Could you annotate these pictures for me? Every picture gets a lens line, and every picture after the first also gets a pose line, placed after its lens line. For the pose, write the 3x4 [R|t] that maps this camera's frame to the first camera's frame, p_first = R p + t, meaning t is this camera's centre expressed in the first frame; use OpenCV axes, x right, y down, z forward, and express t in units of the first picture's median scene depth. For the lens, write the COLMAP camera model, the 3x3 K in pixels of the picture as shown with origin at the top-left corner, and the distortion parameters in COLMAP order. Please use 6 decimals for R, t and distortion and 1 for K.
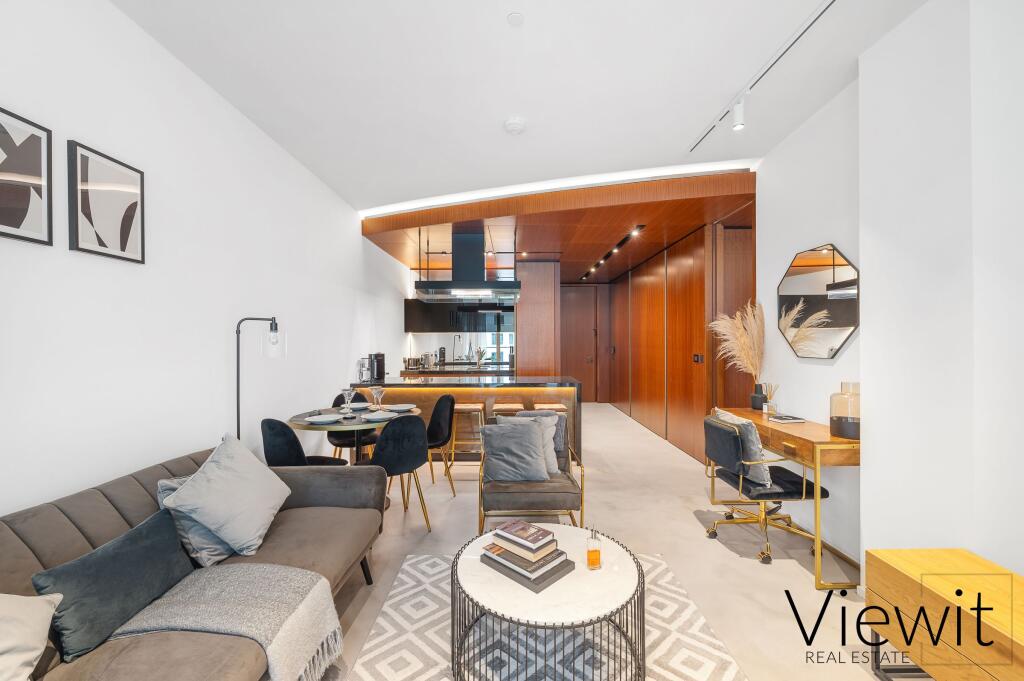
lens RADIAL K [[416.9, 0, 512.0], [0, 416.9, 340.5], [0, 0, 1]] dist [-0.002157, -0.000147]
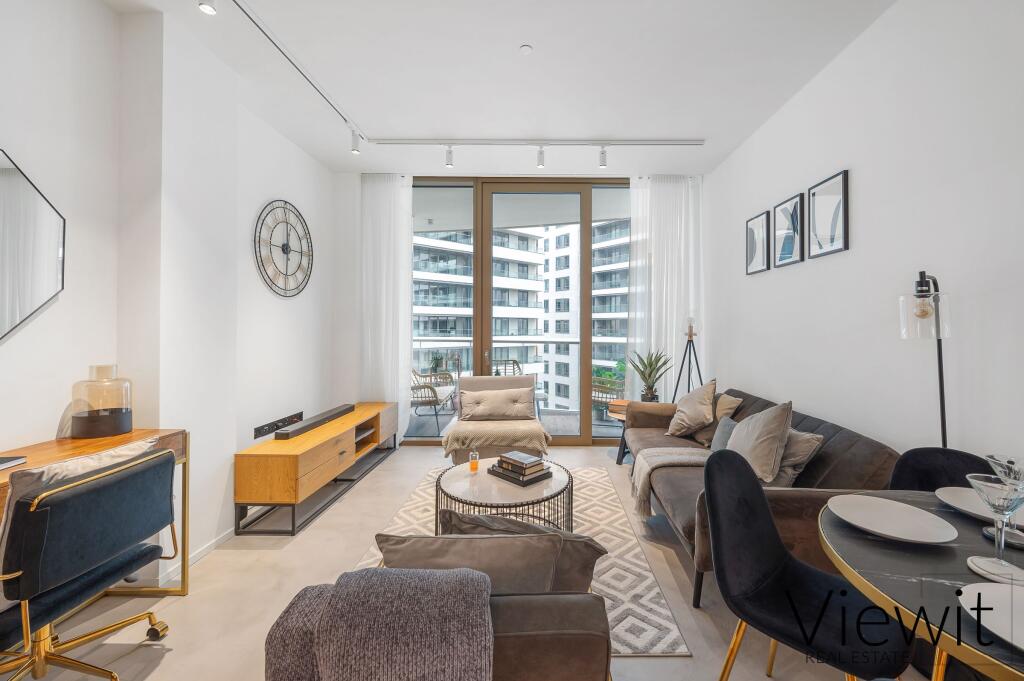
lens RADIAL K [[433.4, 0, 535.9], [0, 433.4, 320.8], [0, 0, 1]] dist [-0.001934, -0.000029]
pose [[-0.999996, 0.002465, 0.001184, -0.016605], [0.002448, 0.999897, -0.014176, 0.017621], [-0.001219, -0.014173, -0.999899, 1.365293]]
